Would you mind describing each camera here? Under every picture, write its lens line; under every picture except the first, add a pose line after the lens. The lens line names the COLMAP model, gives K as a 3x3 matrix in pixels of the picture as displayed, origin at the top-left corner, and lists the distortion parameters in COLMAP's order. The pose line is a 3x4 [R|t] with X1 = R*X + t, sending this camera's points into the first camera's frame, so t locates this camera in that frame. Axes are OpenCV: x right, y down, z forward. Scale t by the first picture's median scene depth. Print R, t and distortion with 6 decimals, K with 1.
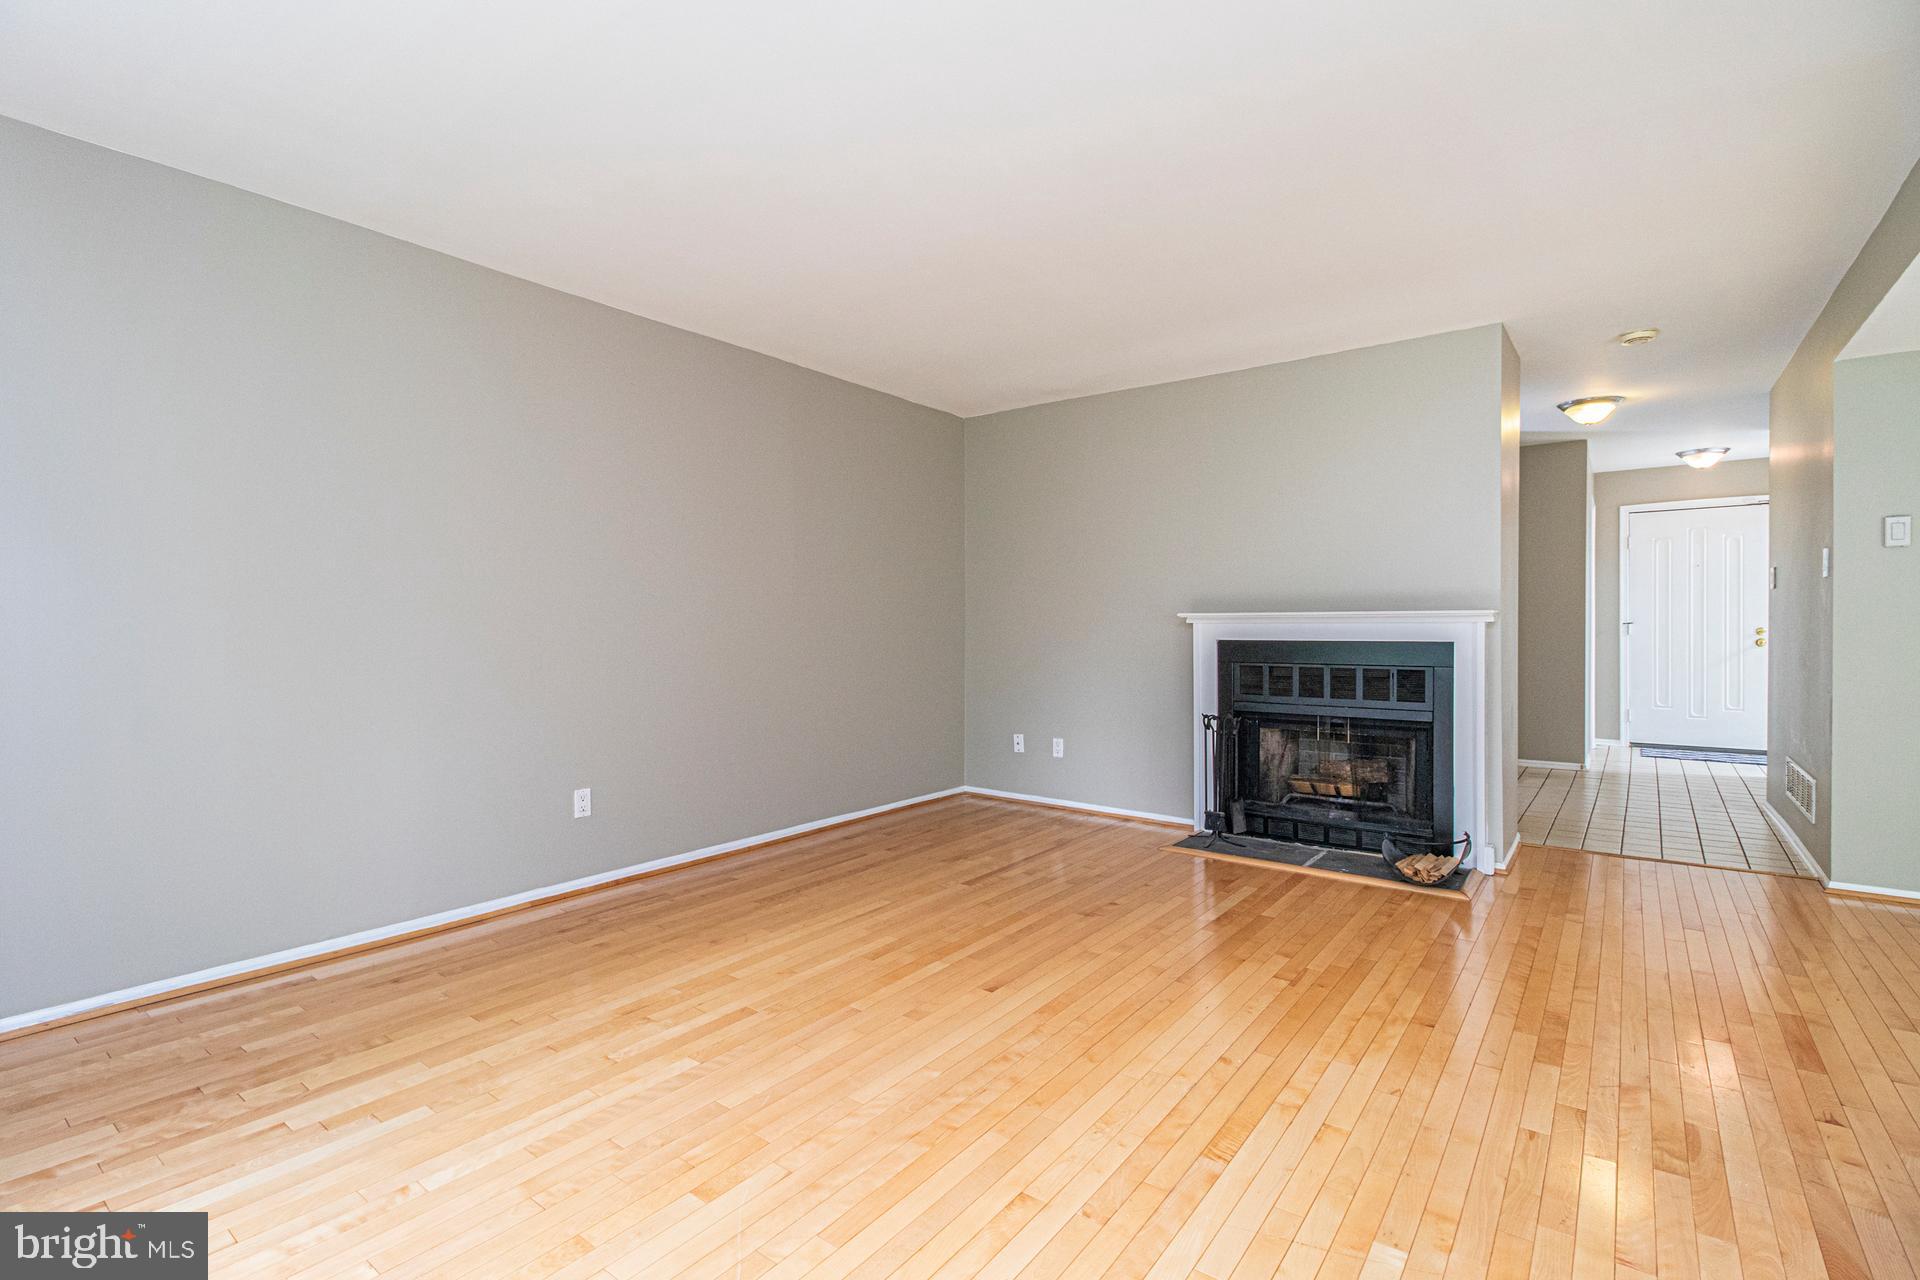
lens RADIAL K [[882.5, 0, 943.7], [0, 882.5, 633.4], [0, 0, 1]] dist [0.025825, -0.018988]
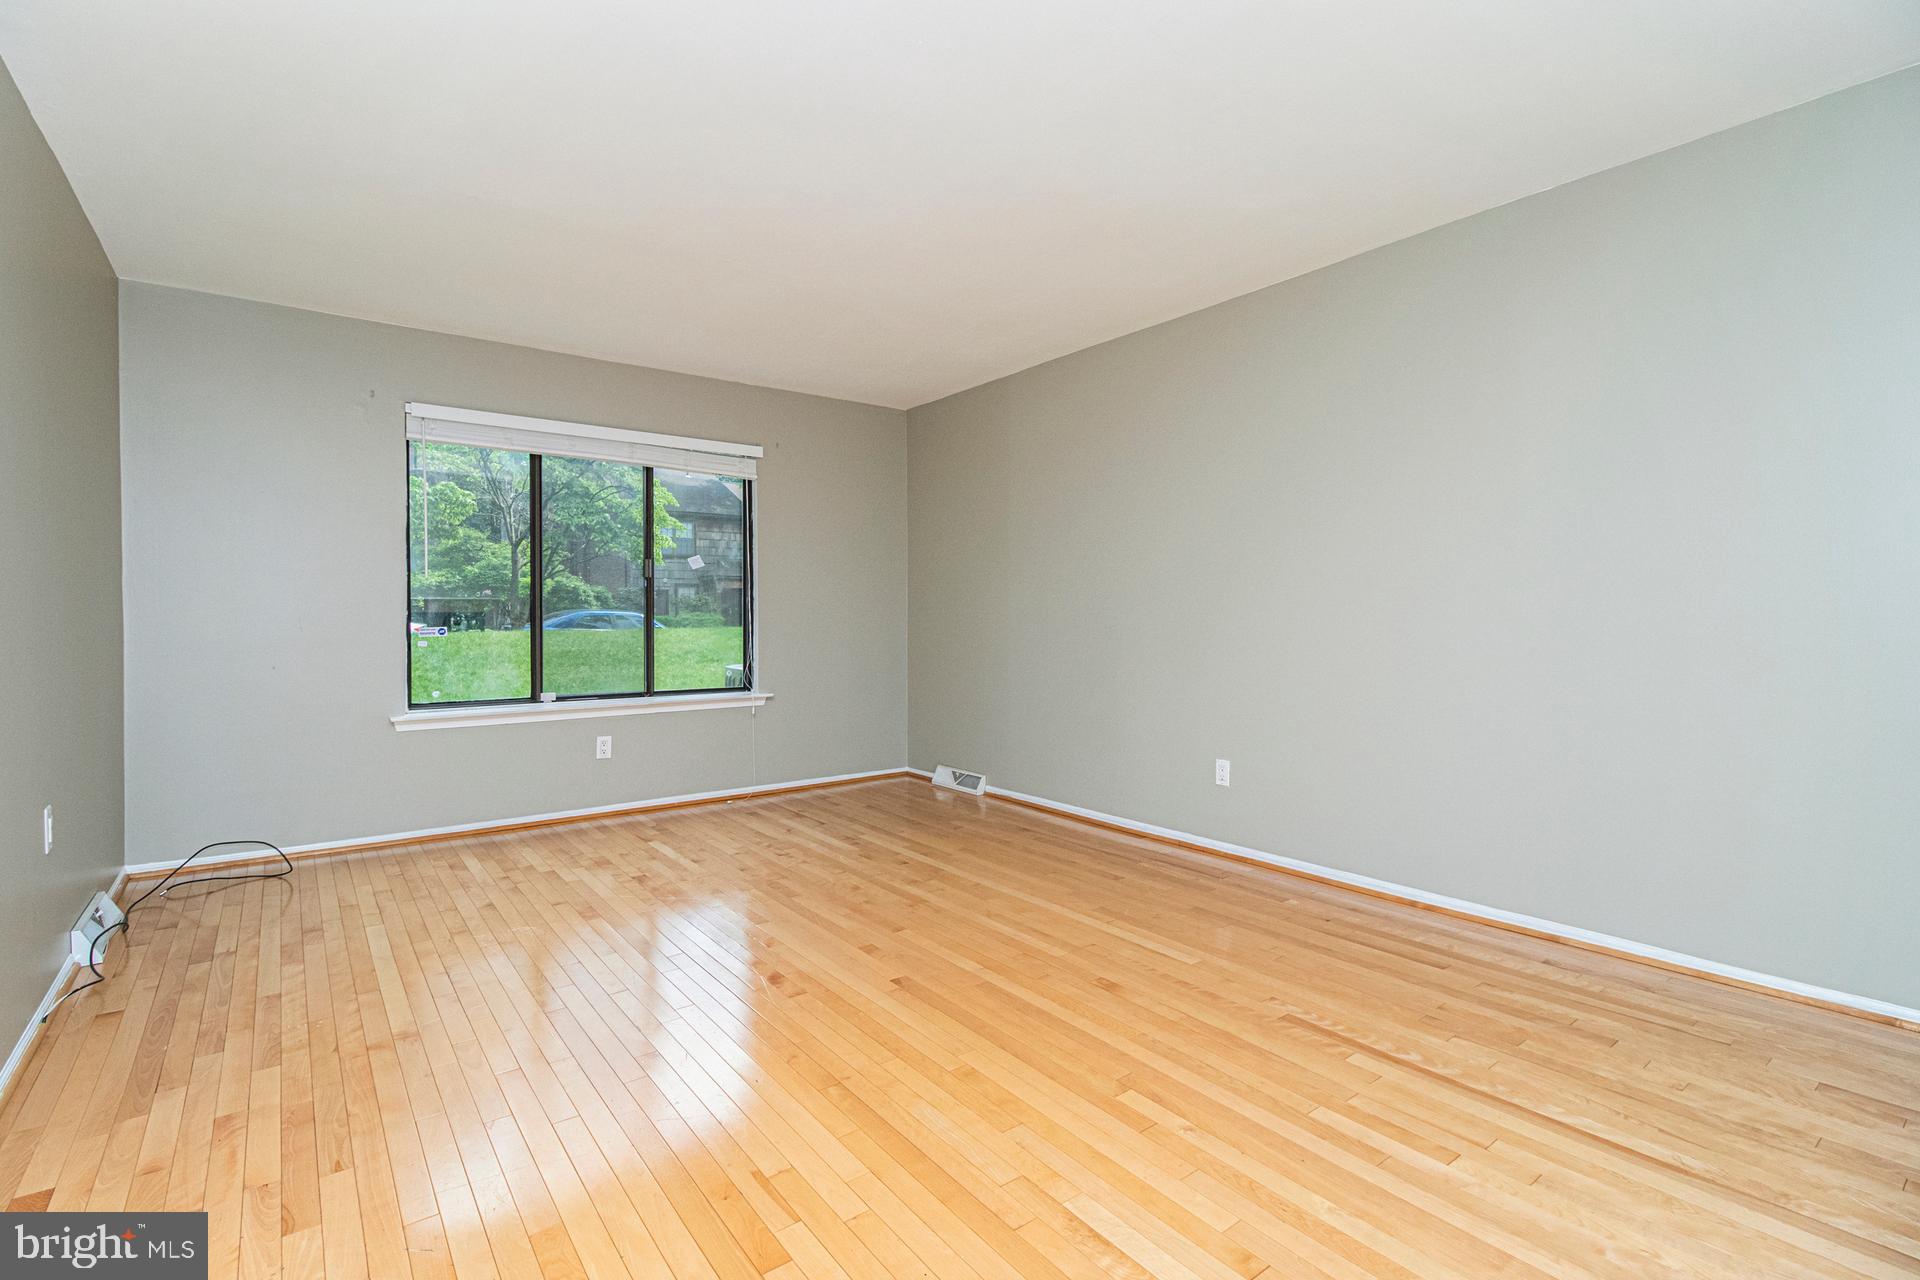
lens RADIAL K [[880.9, 0, 954.9], [0, 880.9, 622.7], [0, 0, 1]] dist [0.025762, -0.014537]
pose [[-0.250426, 0.015778, -0.968007, 0.649153], [-0.004410, 0.999838, 0.017437, -0.008548], [0.968126, 0.008635, -0.250316, 0.864245]]
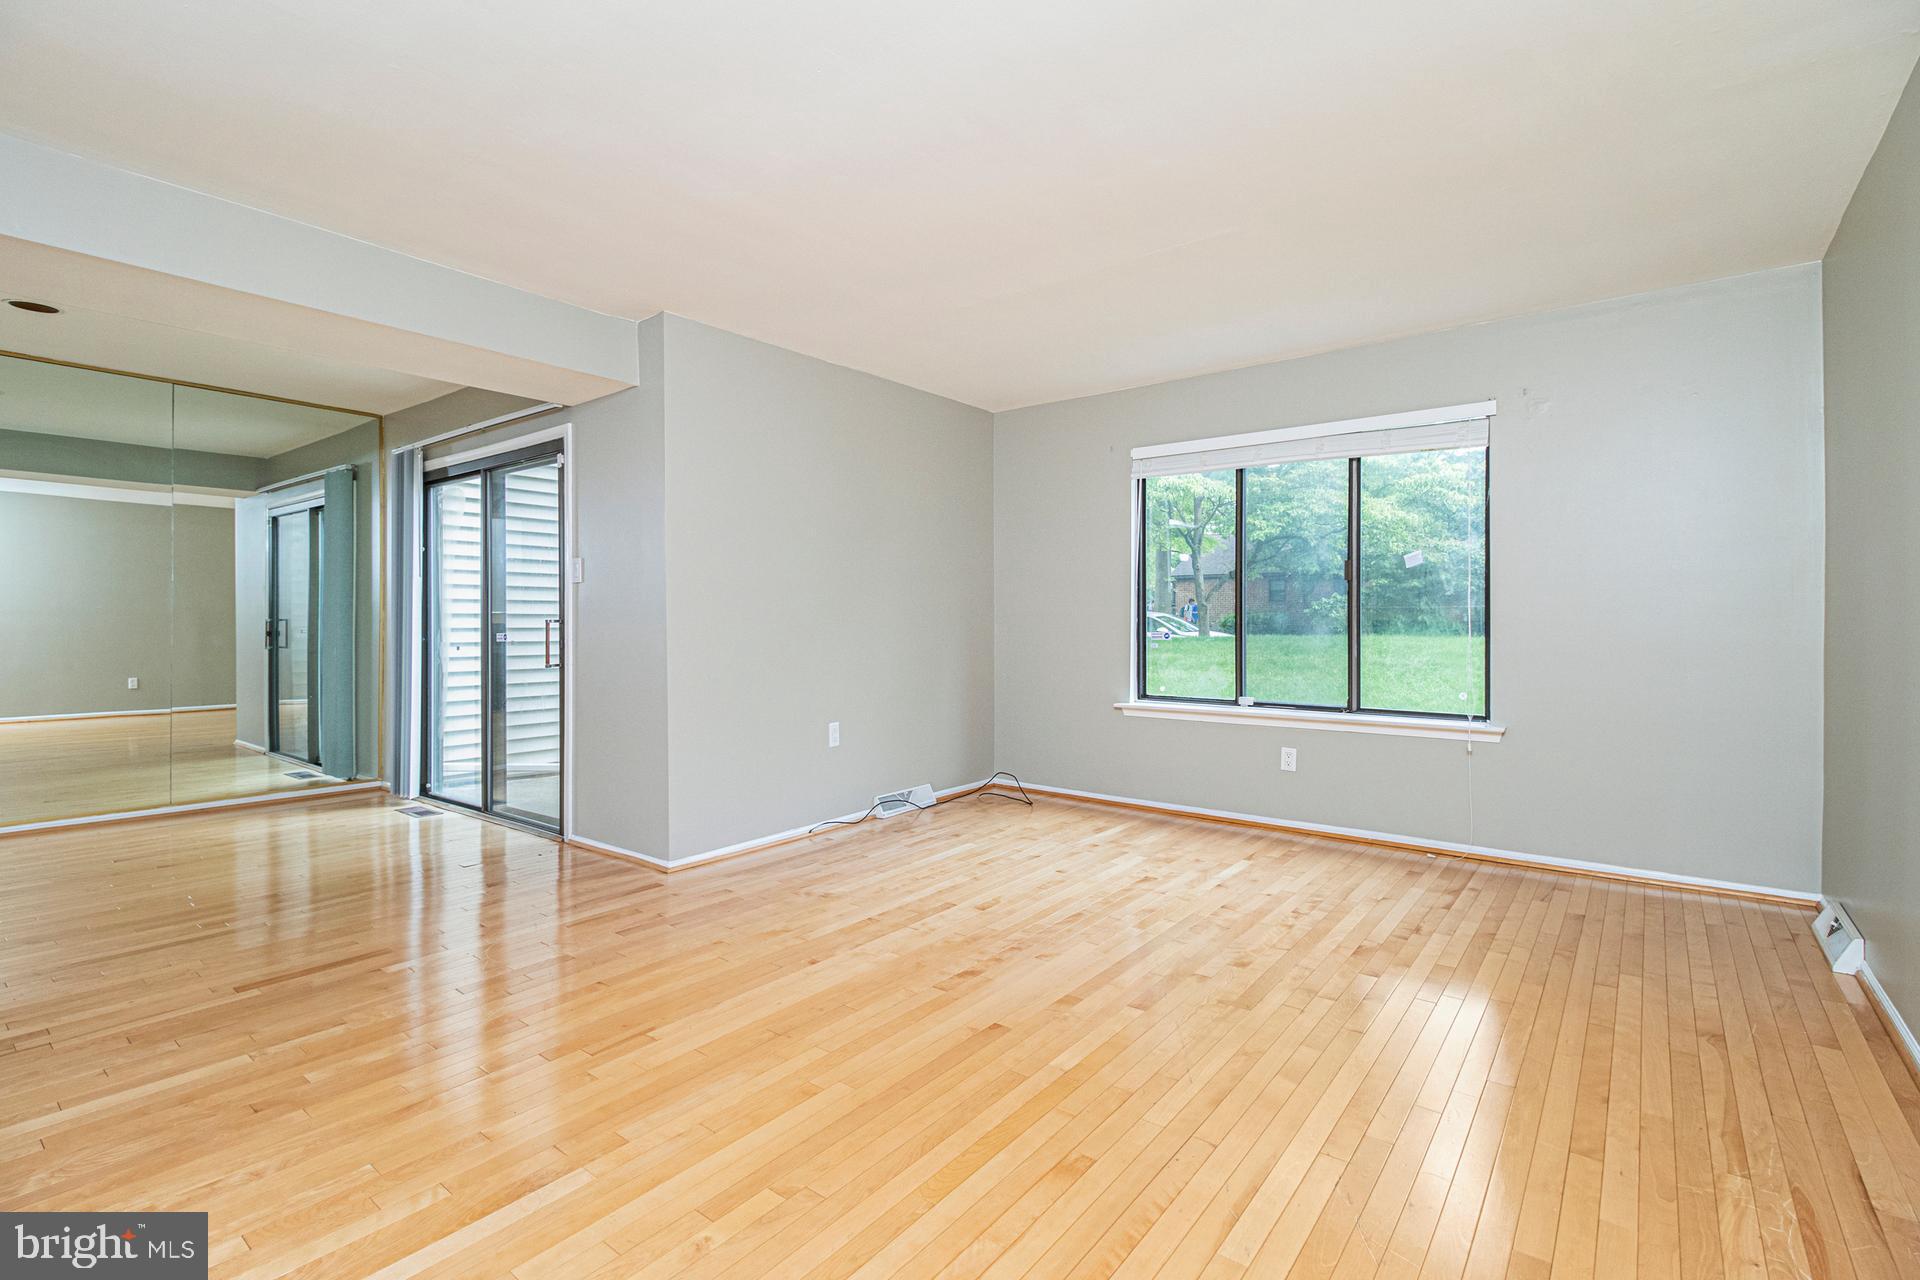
lens RADIAL K [[880.9, 0, 954.9], [0, 880.9, 622.7], [0, 0, 1]] dist [0.025762, -0.014537]
pose [[-0.999968, 0.005645, 0.005655, 0.057981], [0.005699, 0.999938, 0.009570, -0.008687], [-0.005600, 0.009602, -0.999938, 1.249207]]
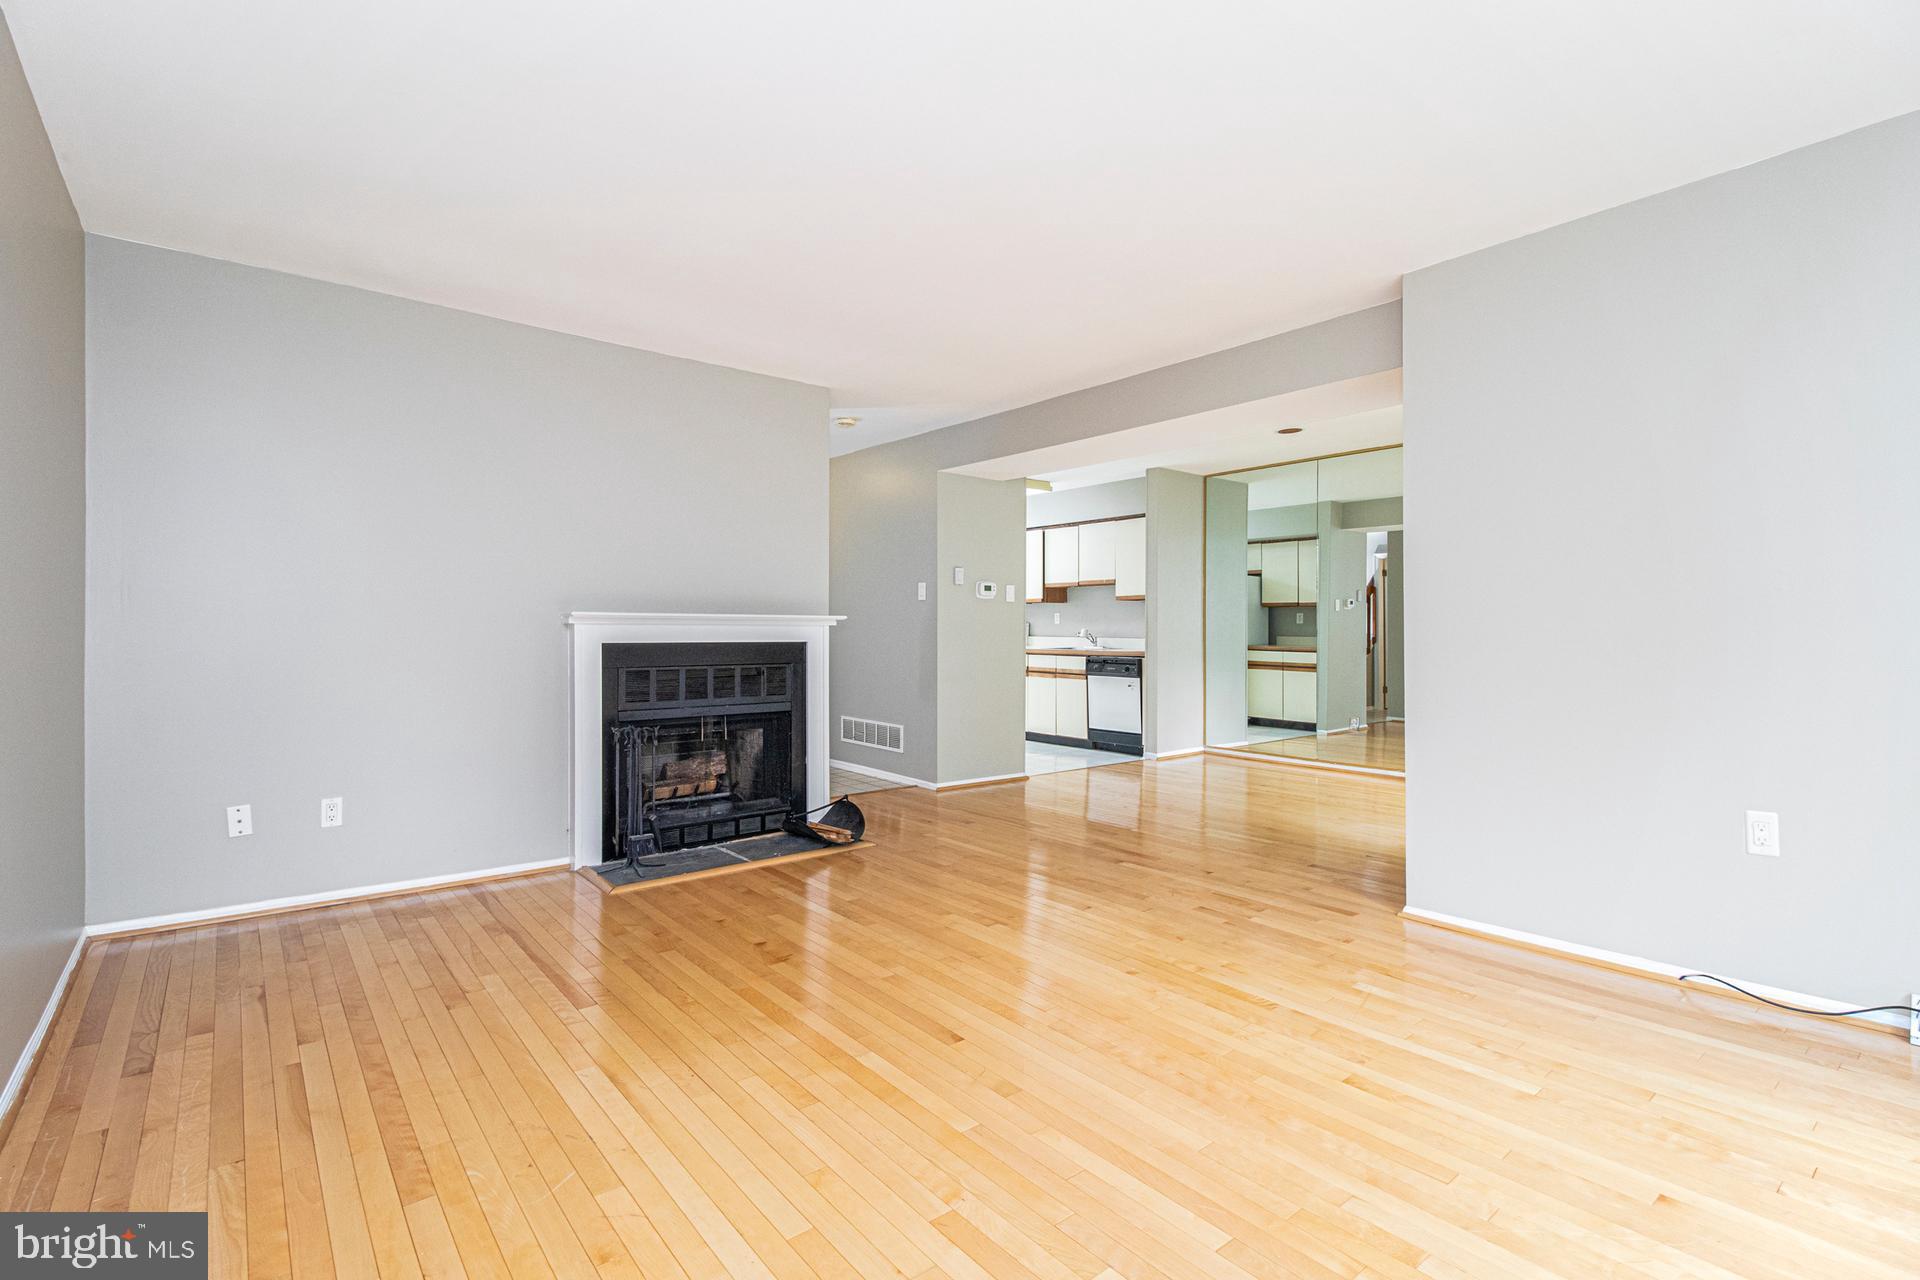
lens RADIAL K [[882.5, 0, 943.7], [0, 882.5, 633.4], [0, 0, 1]] dist [0.025825, -0.018988]
pose [[0.227638, -0.000227, 0.973746, -0.534202], [0.004392, 0.999990, -0.000794, -0.000180], [-0.973736, 0.004458, 0.227637, 0.536480]]
